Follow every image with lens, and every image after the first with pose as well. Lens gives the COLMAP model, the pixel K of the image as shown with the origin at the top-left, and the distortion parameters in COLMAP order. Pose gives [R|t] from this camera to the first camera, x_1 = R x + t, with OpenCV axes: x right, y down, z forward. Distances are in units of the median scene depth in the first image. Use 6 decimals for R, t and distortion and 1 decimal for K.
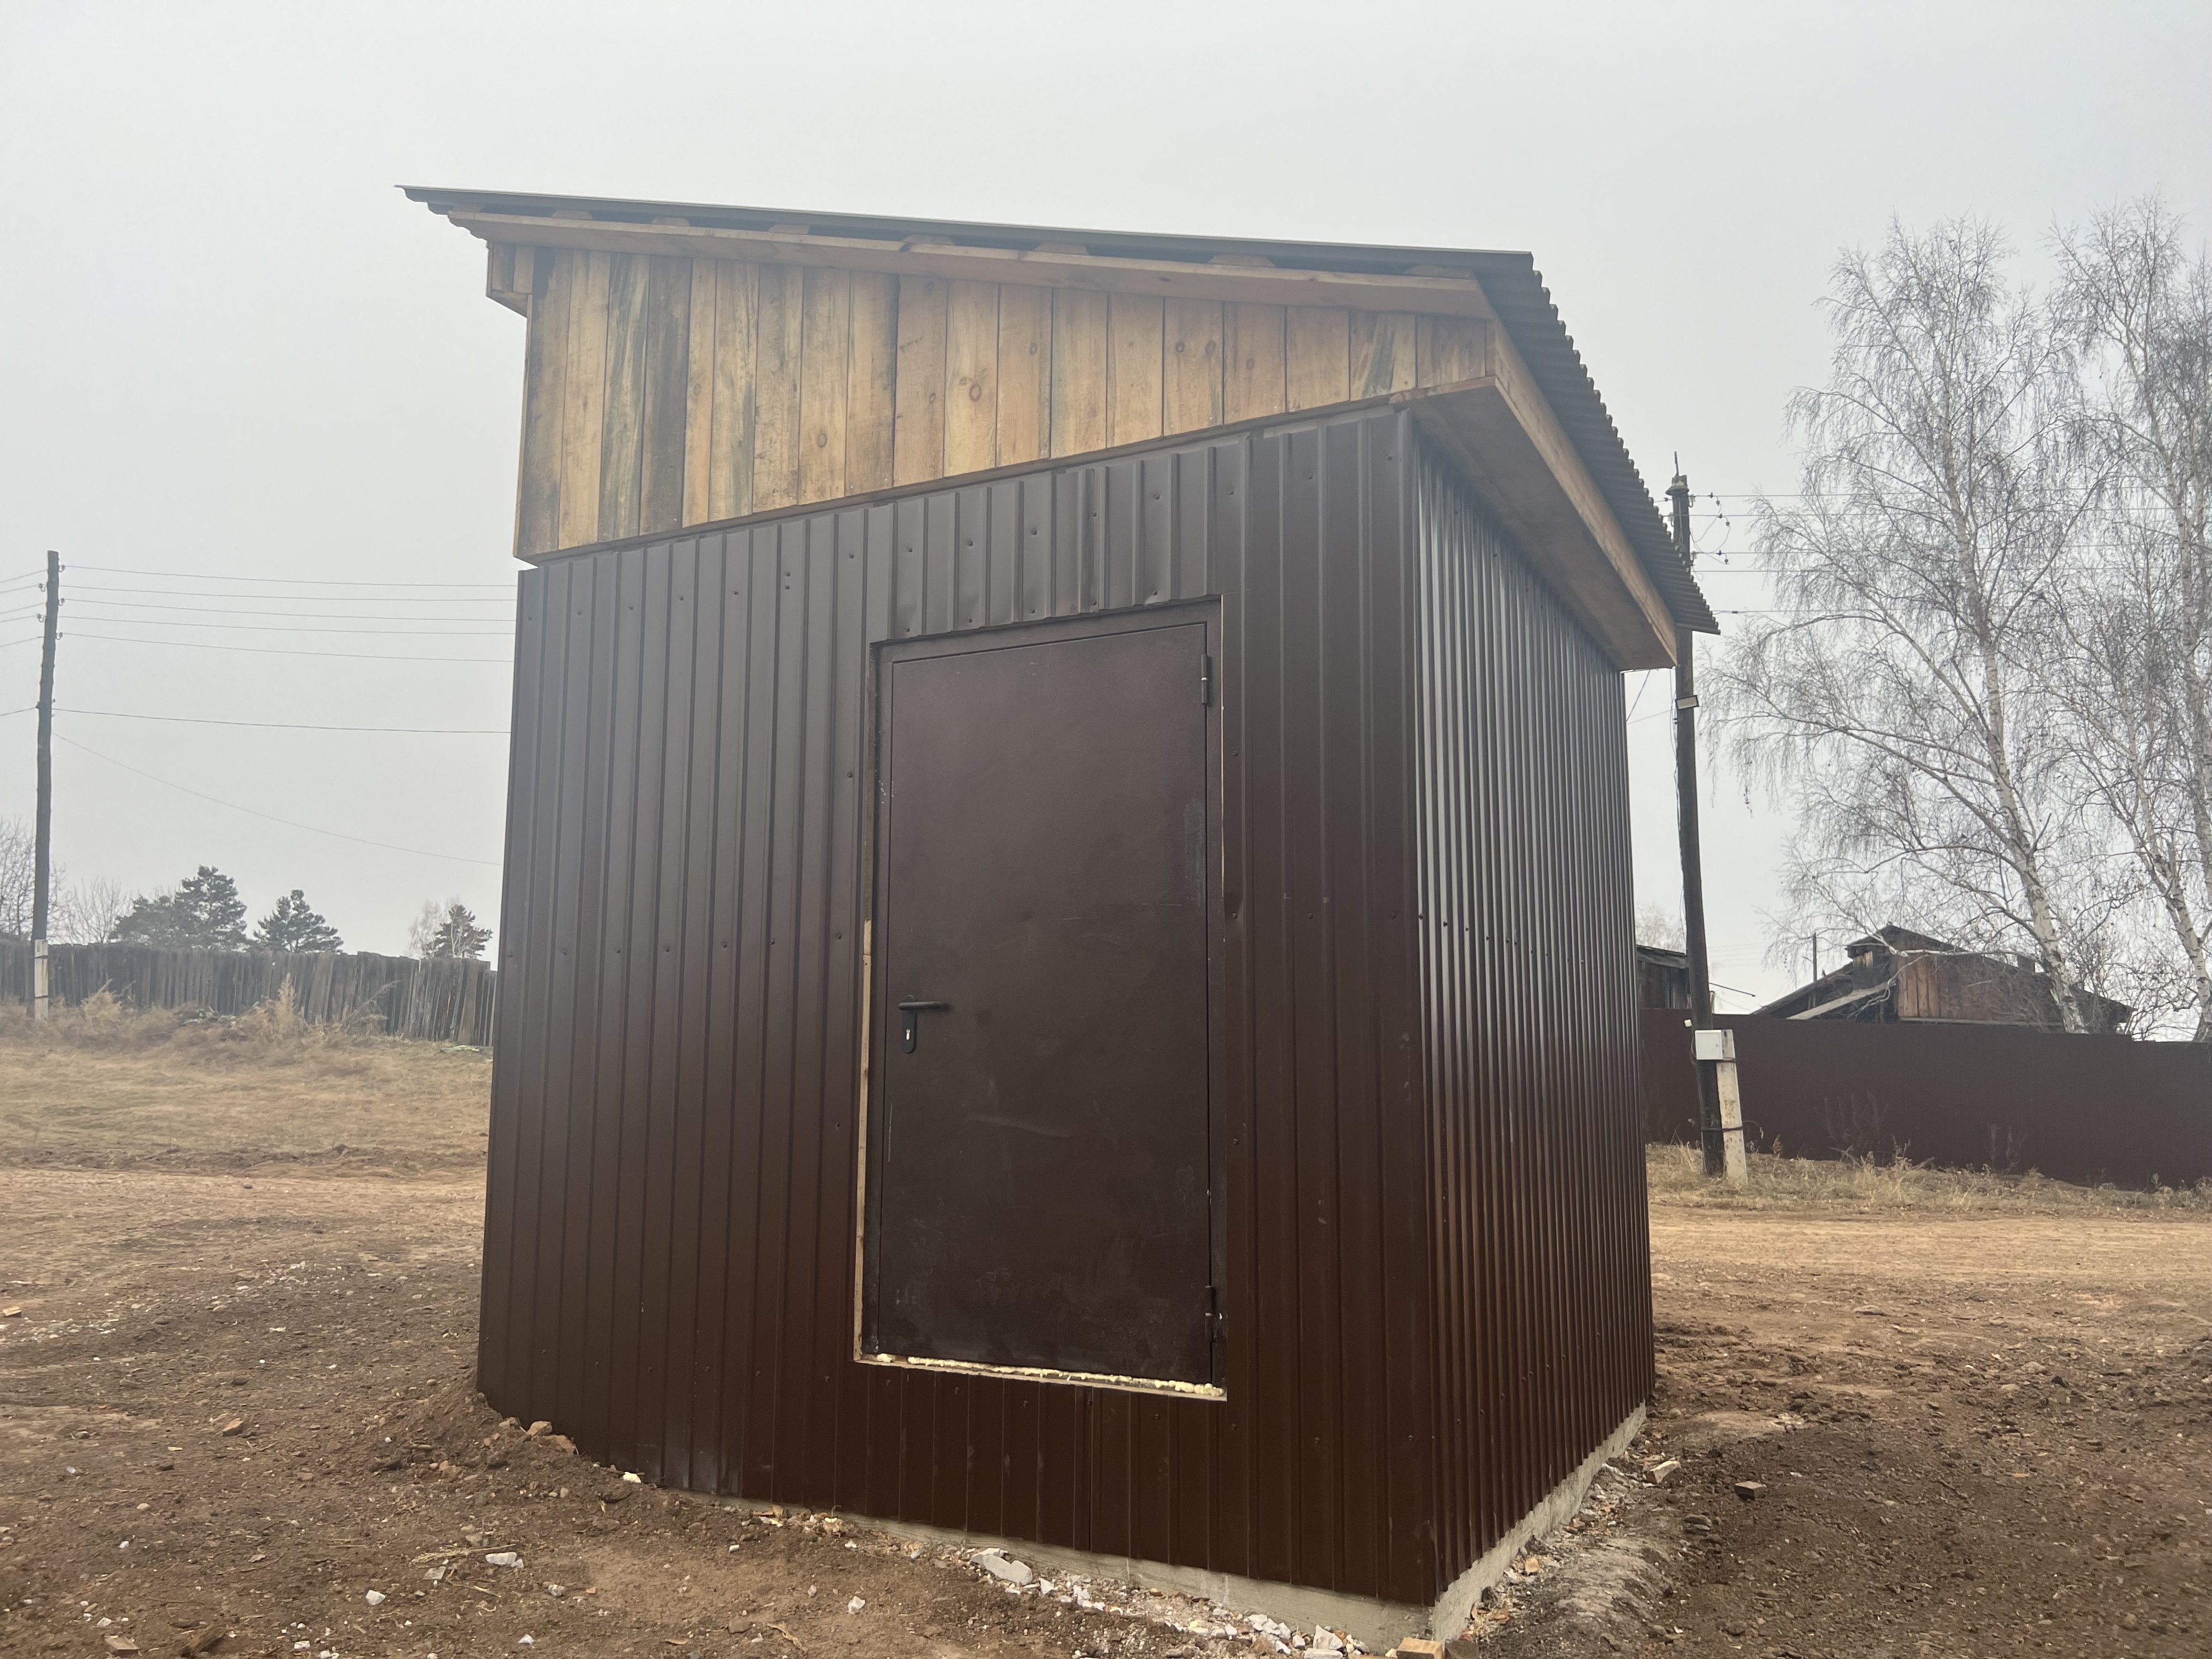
lens RADIAL K [[1687.3, 0, 1100.3], [0, 1687.3, 834.3], [0, 0, 1]] dist [-0.001362, -0.002146]
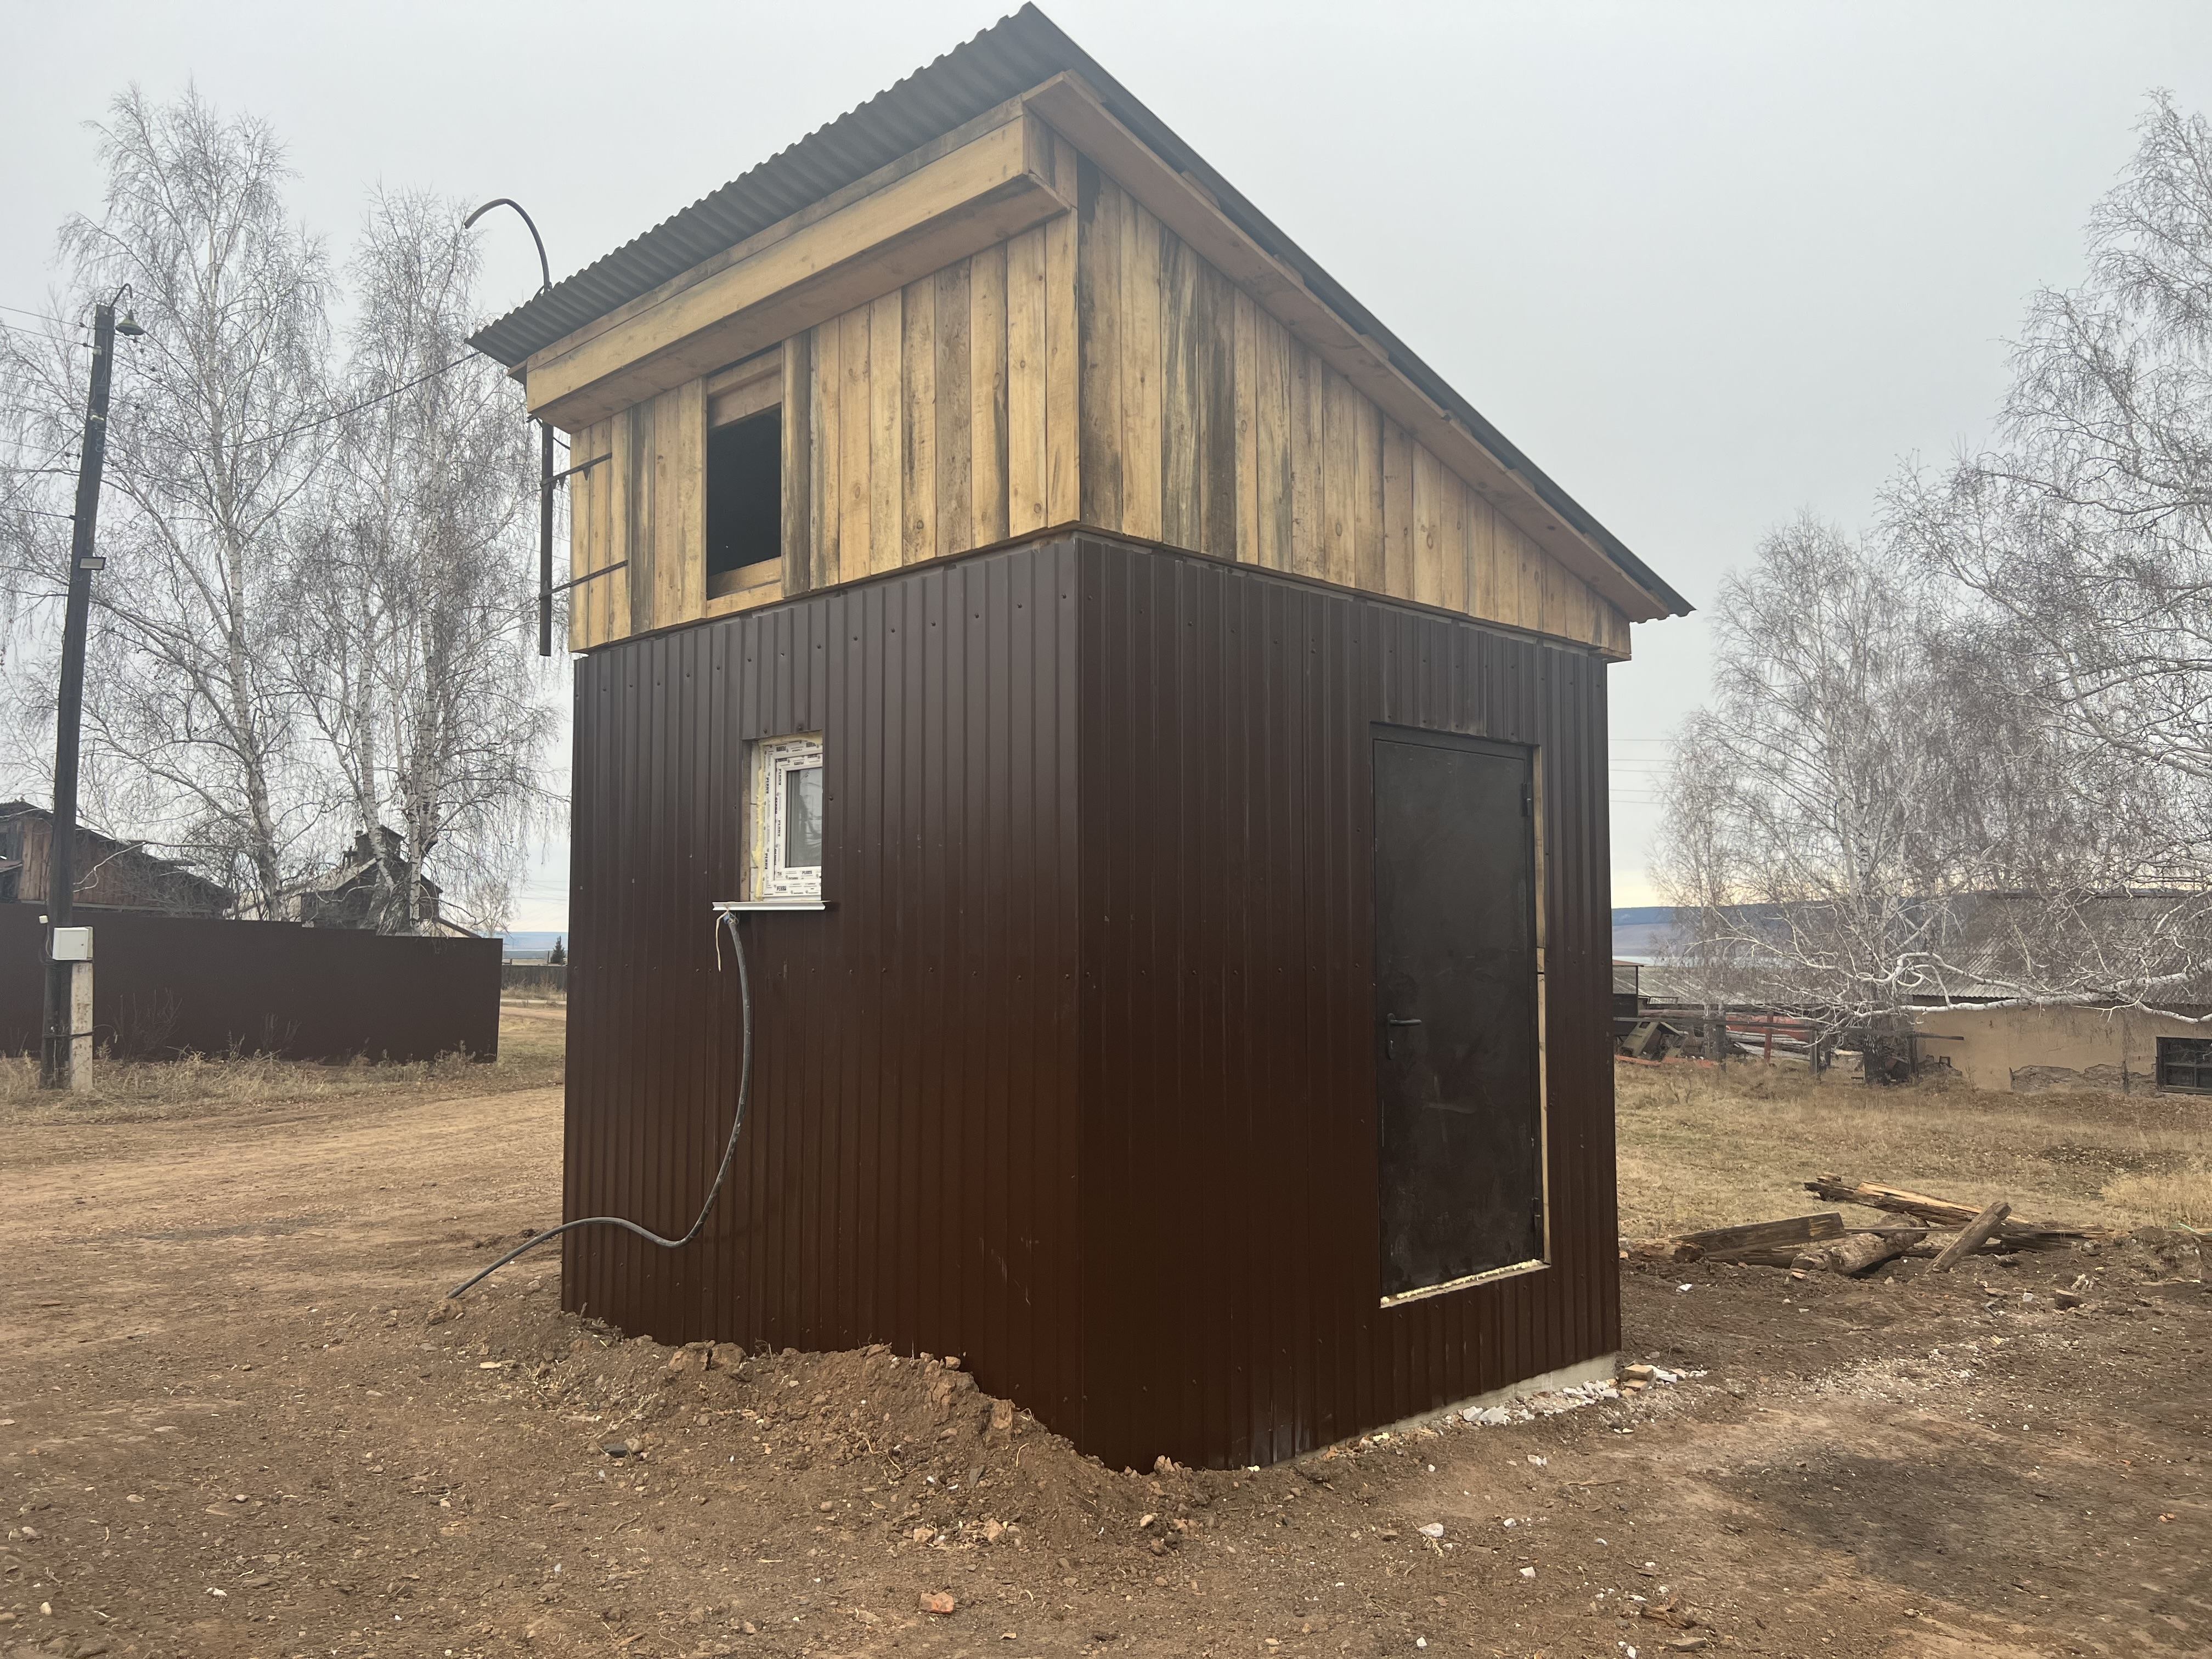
lens RADIAL K [[1687.3, 0, 1101.7], [0, 1687.3, 829.3], [0, 0, 1]] dist [-0.001362, -0.002146]
pose [[0.302504, 0.052784, 0.951685, -1.216443], [-0.133366, 0.990987, -0.012572, 0.002130], [-0.943772, -0.123119, 0.306817, 0.734762]]
